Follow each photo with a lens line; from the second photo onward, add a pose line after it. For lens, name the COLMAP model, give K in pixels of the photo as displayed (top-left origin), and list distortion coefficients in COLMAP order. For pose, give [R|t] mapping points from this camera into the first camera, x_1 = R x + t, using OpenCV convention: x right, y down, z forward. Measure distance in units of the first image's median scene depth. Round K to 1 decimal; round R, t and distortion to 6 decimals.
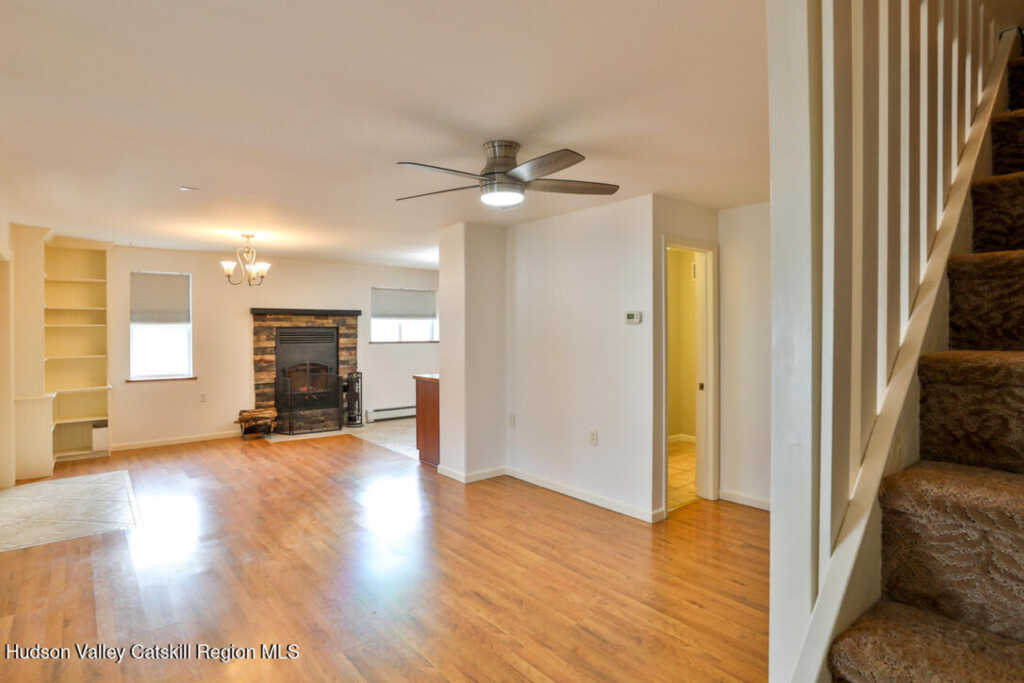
lens RADIAL K [[557.3, 0, 518.7], [0, 557.3, 337.9], [0, 0, 1]] dist [-0.022910, -0.000044]
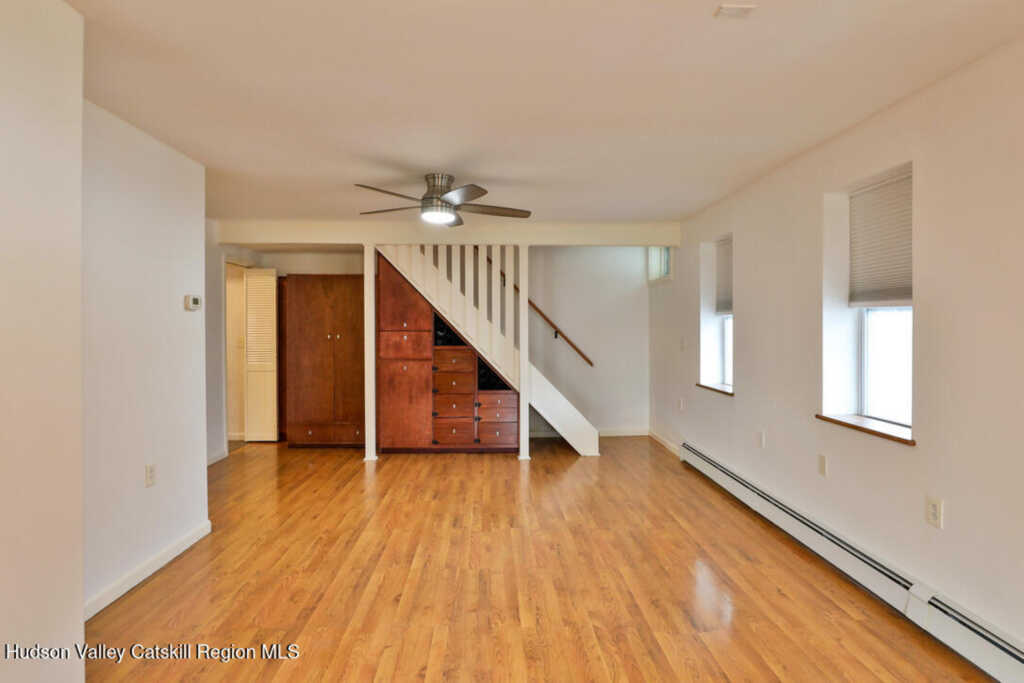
lens RADIAL K [[551.6, 0, 519.5], [0, 551.6, 337.5], [0, 0, 1]] dist [-0.016944, 0.000730]
pose [[-0.809924, -0.004613, 0.586517, -0.376620], [0.013150, 0.999575, 0.026021, 0.000768], [-0.586388, 0.028788, -0.809519, 0.775393]]
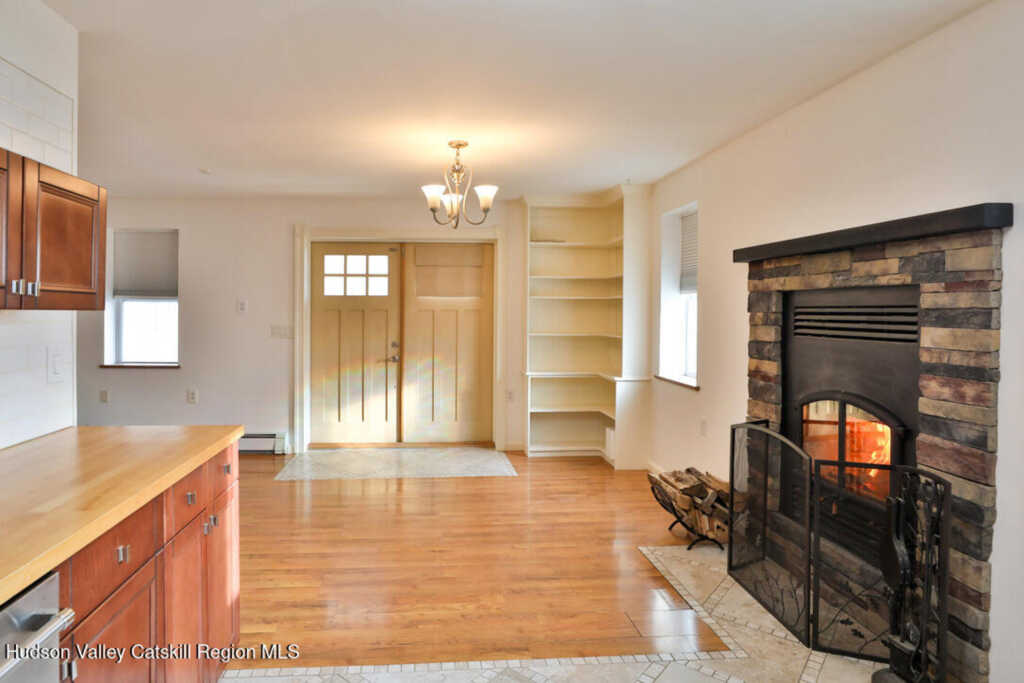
lens RADIAL K [[577.3, 0, 457.6], [0, 577.3, 308.7], [0, 0, 1]] dist [-0.001120, 0.000663]
pose [[-0.570731, -0.001902, -0.821135, 0.024729], [-0.015729, 0.999839, 0.008616, -0.007554], [0.820986, 0.017833, -0.570669, 1.066599]]
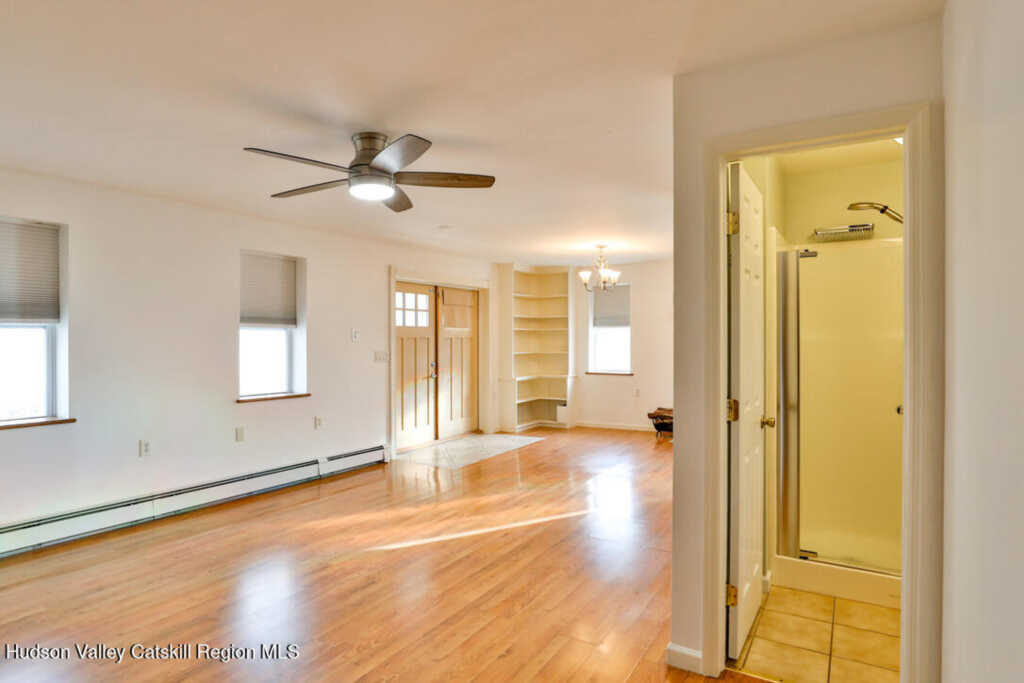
lens RADIAL K [[557.3, 0, 518.7], [0, 557.3, 337.9], [0, 0, 1]] dist [-0.022910, -0.000044]
pose [[0.343181, -0.000565, -0.939269, 0.391927], [-0.012058, 0.999915, -0.005007, 0.005484], [0.939192, 0.013044, 0.343145, 0.362738]]
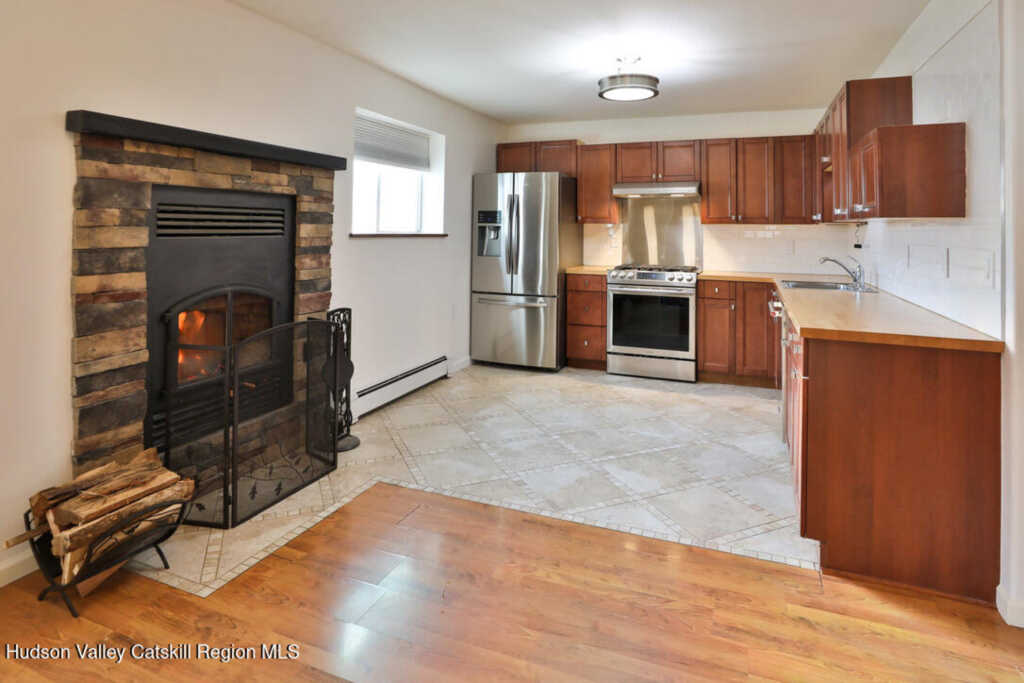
lens RADIAL K [[568.8, 0, 516.6], [0, 568.8, 216.1], [0, 0, 1]] dist [-0.013204, 0.000443]
pose [[0.870391, 0.021174, 0.491905, -0.422271], [-0.003786, 0.999333, -0.036316, 0.009829], [-0.492346, 0.029746, 0.869891, 0.630910]]
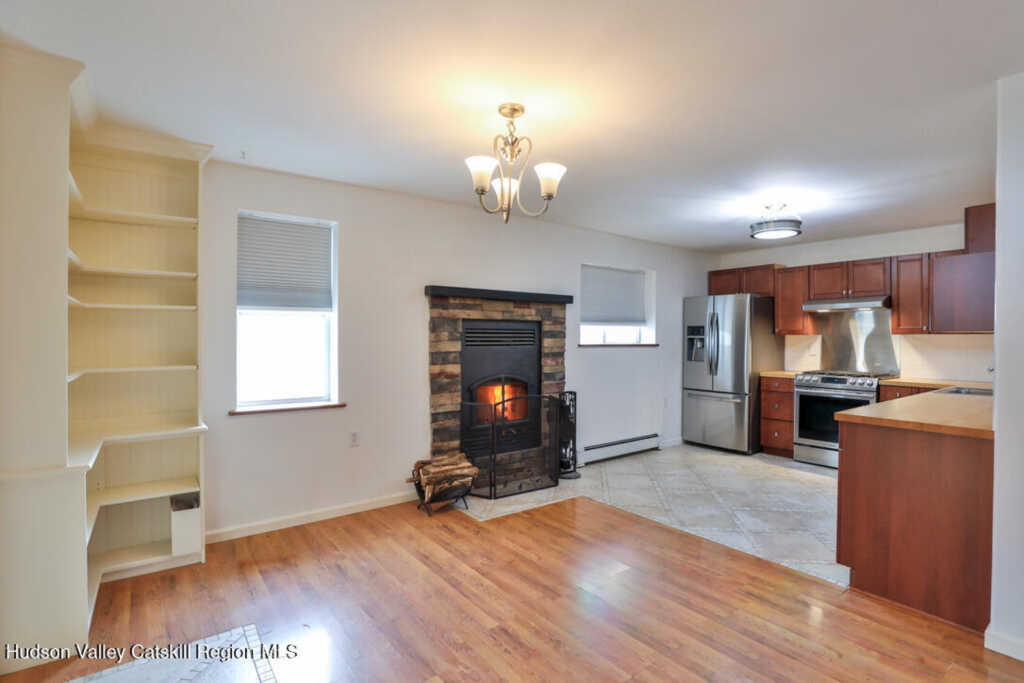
lens RADIAL K [[503.9, 0, 517.4], [0, 503.9, 341.9], [0, 0, 1]] dist [-0.041555, 0.013919]
pose [[0.999688, 0.004335, -0.024580, -0.369670], [-0.004455, 0.999978, -0.004827, 0.008224], [0.024558, 0.004935, 0.999686, 0.457852]]
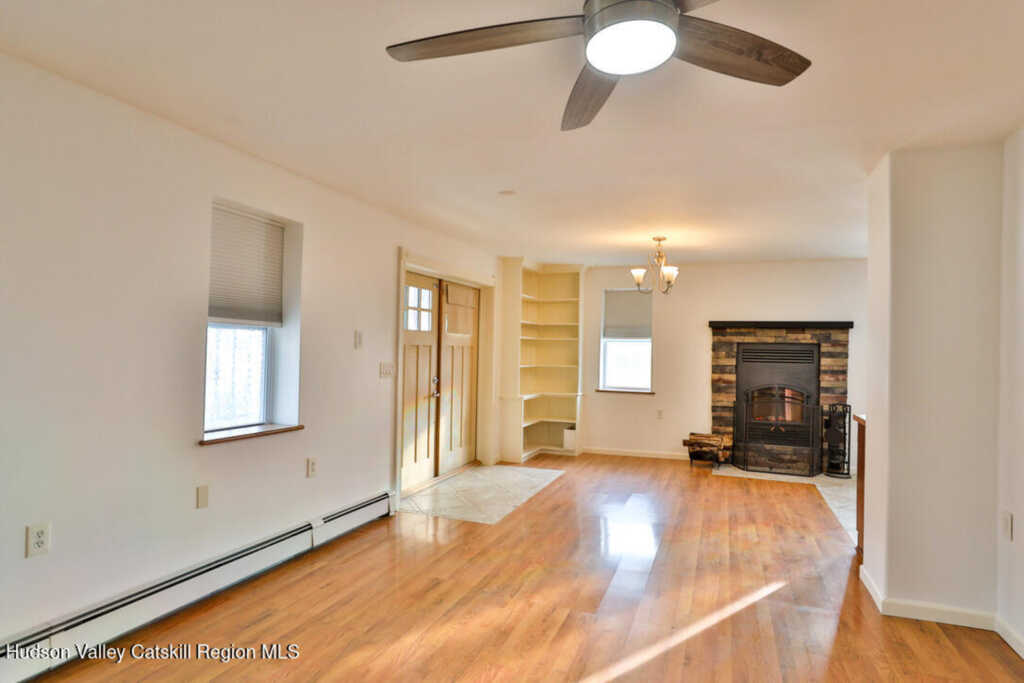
lens RADIAL K [[551.6, 0, 519.5], [0, 551.6, 337.5], [0, 0, 1]] dist [-0.016944, 0.000730]
pose [[0.508860, -0.006380, -0.860825, 0.133306], [-0.033676, 0.999060, -0.027311, 0.007702], [0.860190, 0.042887, 0.508167, 0.273393]]
